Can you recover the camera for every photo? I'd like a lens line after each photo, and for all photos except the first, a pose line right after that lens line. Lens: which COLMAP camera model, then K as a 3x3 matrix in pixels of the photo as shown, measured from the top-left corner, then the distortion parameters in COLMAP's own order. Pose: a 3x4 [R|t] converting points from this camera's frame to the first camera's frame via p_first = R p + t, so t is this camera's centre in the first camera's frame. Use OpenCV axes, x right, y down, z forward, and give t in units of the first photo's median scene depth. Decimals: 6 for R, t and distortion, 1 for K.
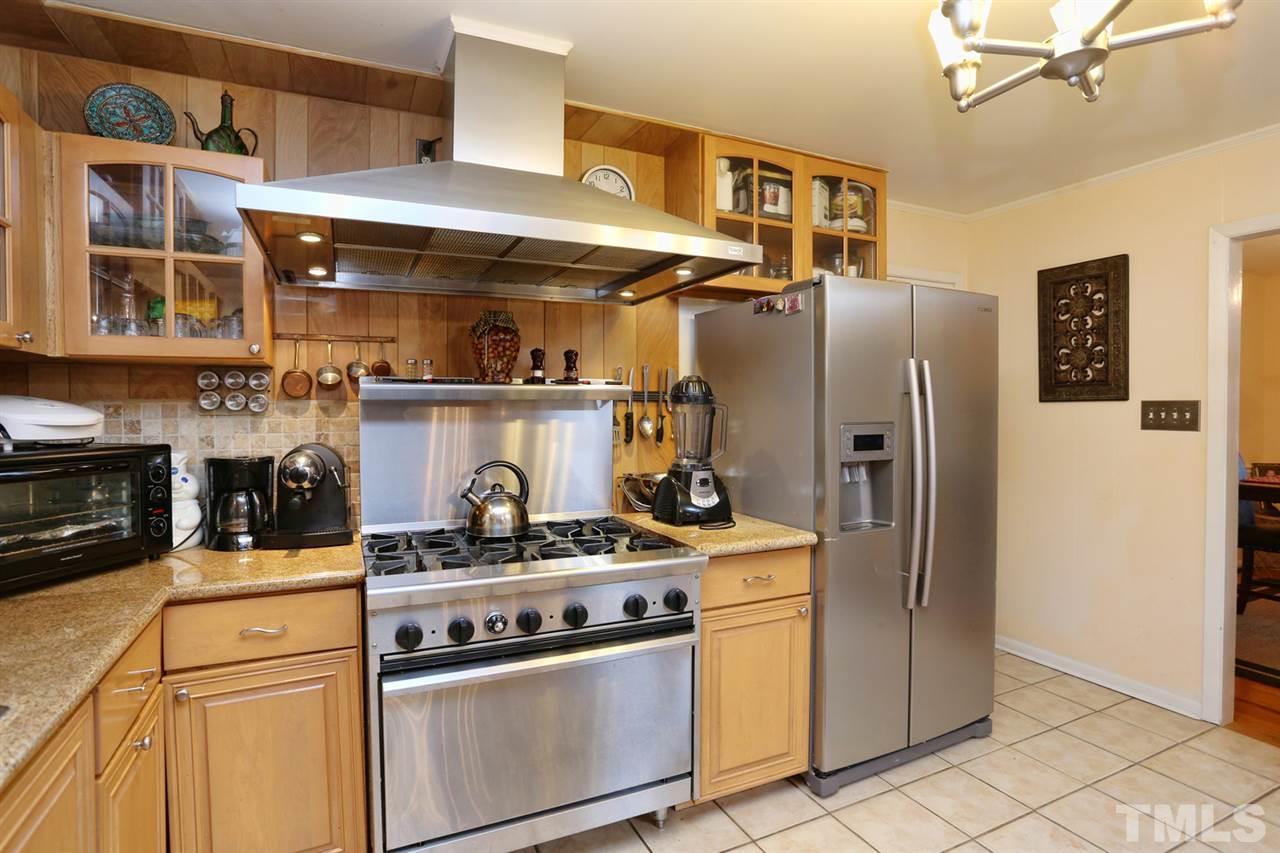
lens RADIAL K [[648.6, 0, 641.6], [0, 648.6, 415.0], [0, 0, 1]] dist [-0.043457, 0.006669]
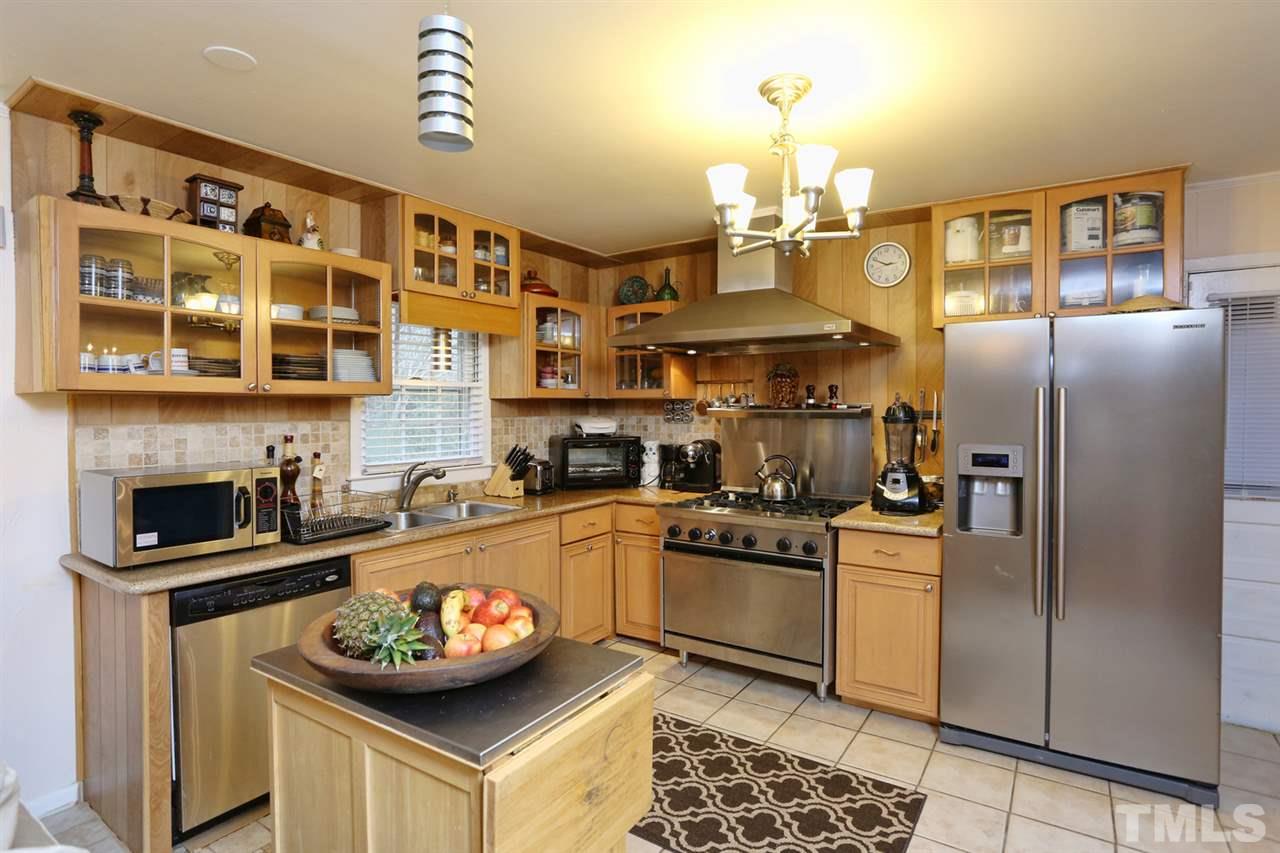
lens RADIAL K [[648.6, 0, 634.5], [0, 648.6, 419.2], [0, 0, 1]] dist [-0.043457, 0.006669]
pose [[0.511446, 0.016732, -0.859153, 1.049388], [-0.016155, 0.999821, 0.009855, -0.032586], [0.859164, 0.008839, 0.511624, -0.154664]]
